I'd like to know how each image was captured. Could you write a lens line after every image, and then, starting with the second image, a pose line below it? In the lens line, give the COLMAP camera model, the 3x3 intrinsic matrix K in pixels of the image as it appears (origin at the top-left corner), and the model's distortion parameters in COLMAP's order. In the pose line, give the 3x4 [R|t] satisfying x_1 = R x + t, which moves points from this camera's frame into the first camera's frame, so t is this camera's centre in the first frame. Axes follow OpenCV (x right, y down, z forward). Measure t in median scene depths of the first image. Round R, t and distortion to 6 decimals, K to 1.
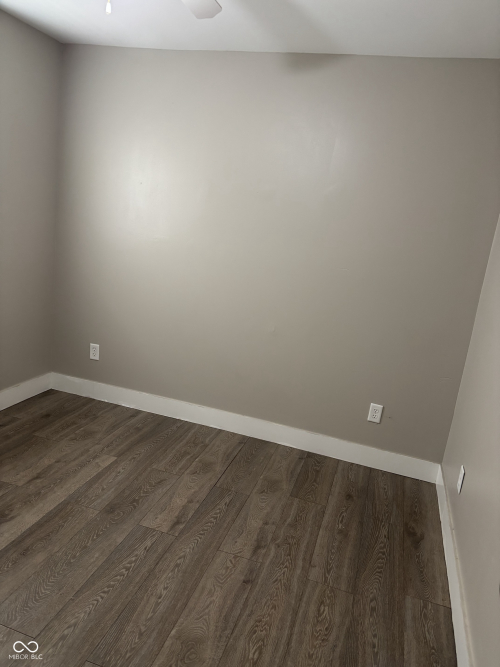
lens RADIAL K [[500.9, 0, 250.8], [0, 500.9, 334.0], [0, 0, 1]] dist [0.044314, -0.053247]
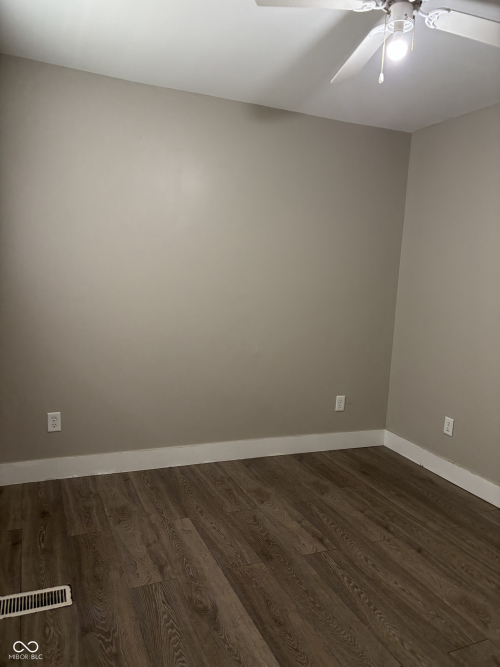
lens RADIAL K [[500.9, 0, 248.6], [0, 500.9, 327.8], [0, 0, 1]] dist [0.044314, -0.053247]
pose [[0.766900, -0.153331, 0.623181, -0.811827], [0.186621, 0.982358, 0.012045, -0.096220], [-0.614034, 0.107061, 0.781985, 0.213837]]
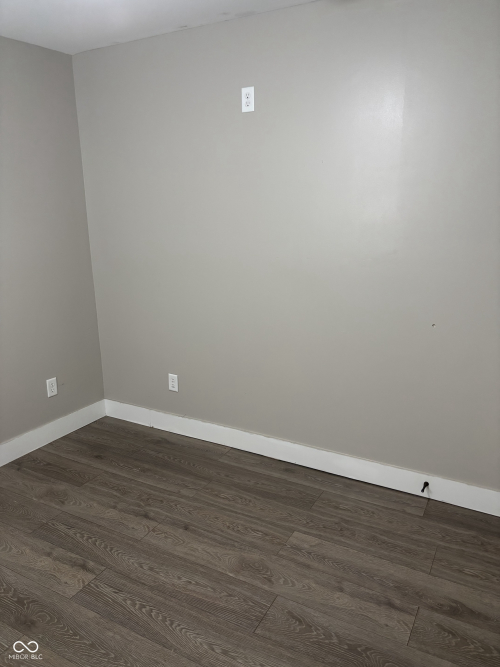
lens RADIAL K [[500.9, 0, 246.4], [0, 500.9, 336.8], [0, 0, 1]] dist [0.044314, -0.053247]
pose [[0.212244, -0.363120, 0.907246, -0.716123], [0.264605, 0.915071, 0.304350, -0.184295], [-0.940711, 0.175466, 0.290302, 0.380597]]
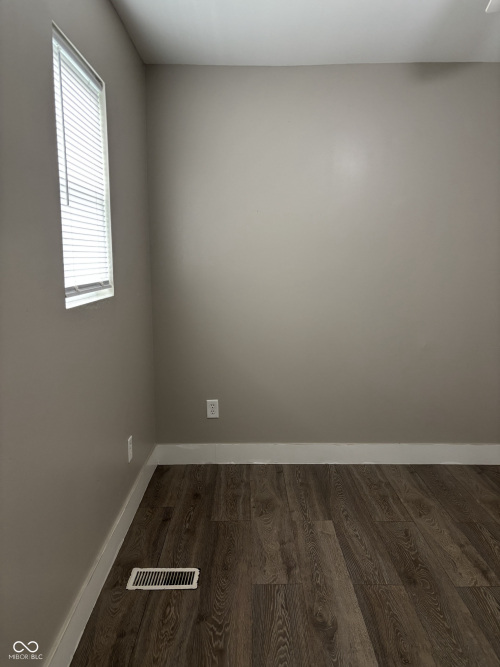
lens RADIAL K [[500.9, 0, 249.5], [0, 500.9, 327.5], [0, 0, 1]] dist [0.044314, -0.053247]
pose [[0.950879, -0.163086, 0.263120, -0.662059], [0.183185, 0.981617, -0.053583, -0.064271], [-0.249545, 0.099150, 0.963274, 0.209672]]
